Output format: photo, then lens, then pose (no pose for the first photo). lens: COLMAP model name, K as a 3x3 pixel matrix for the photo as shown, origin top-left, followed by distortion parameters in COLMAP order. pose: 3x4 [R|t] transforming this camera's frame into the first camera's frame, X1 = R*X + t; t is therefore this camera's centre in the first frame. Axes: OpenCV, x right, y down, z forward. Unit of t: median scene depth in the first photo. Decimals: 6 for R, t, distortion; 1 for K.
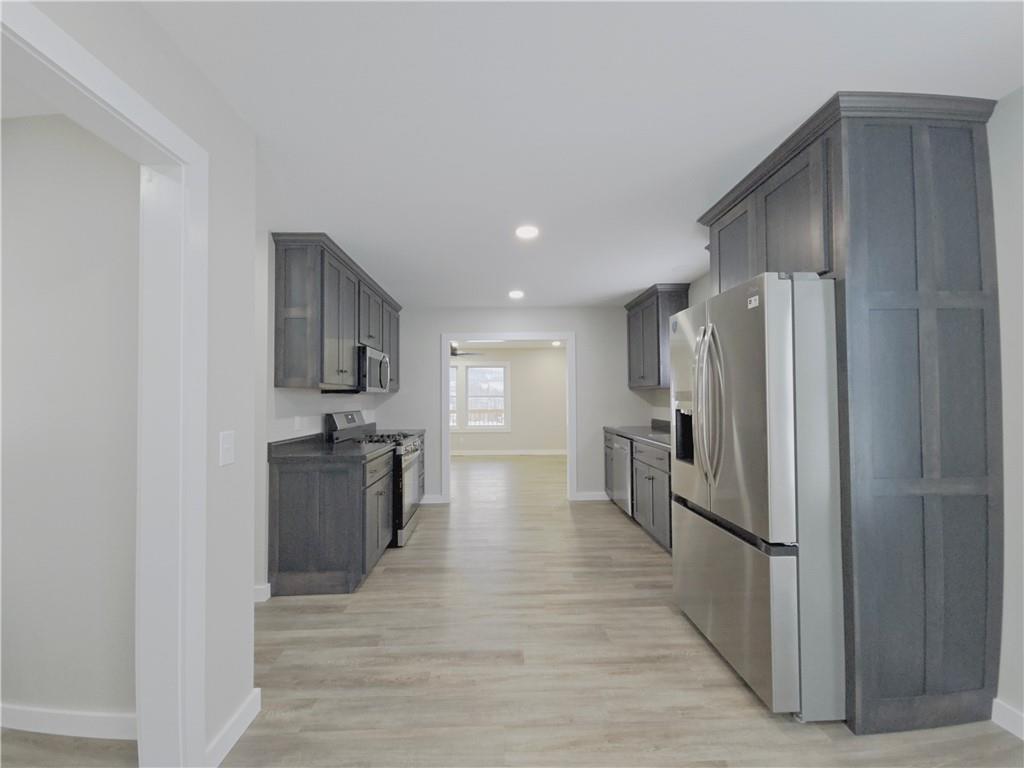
lens RADIAL K [[415.7, 0, 507.7], [0, 415.7, 388.0], [0, 0, 1]] dist [0.003972, -0.004937]
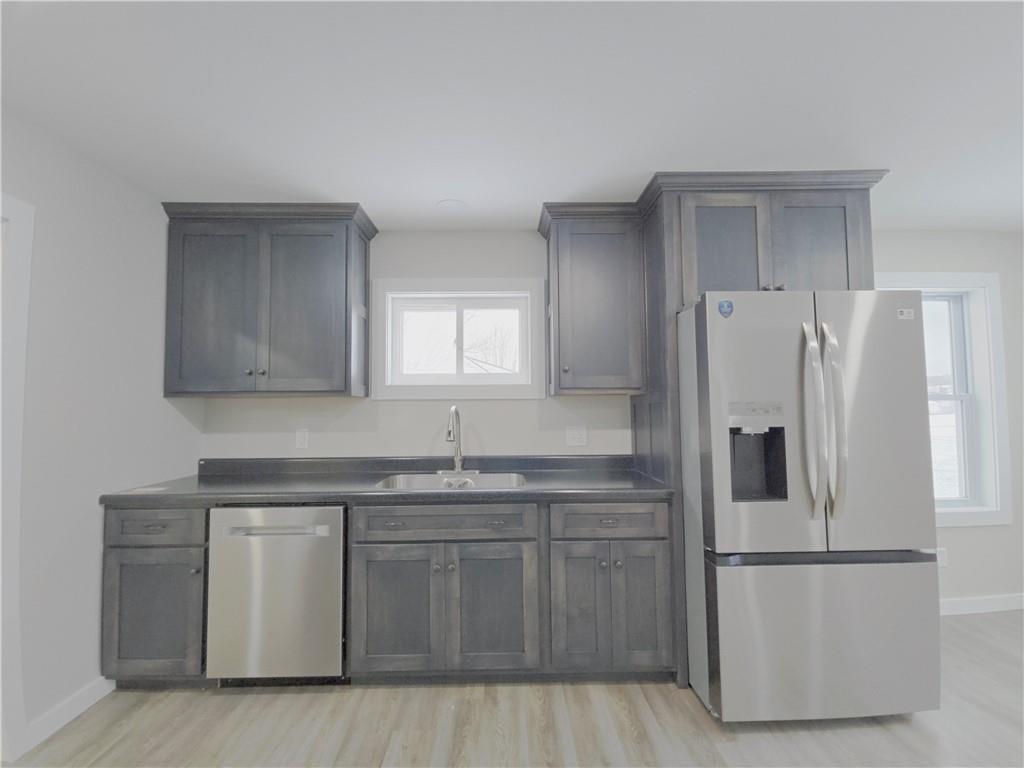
lens RADIAL K [[415.7, 0, 507.7], [0, 415.7, 388.0], [0, 0, 1]] dist [0.003972, -0.004937]
pose [[0.011242, 0.058853, 0.998203, -0.199873], [-0.014484, 0.998171, -0.058688, 0.021897], [-0.999832, -0.013799, 0.012074, 0.936428]]
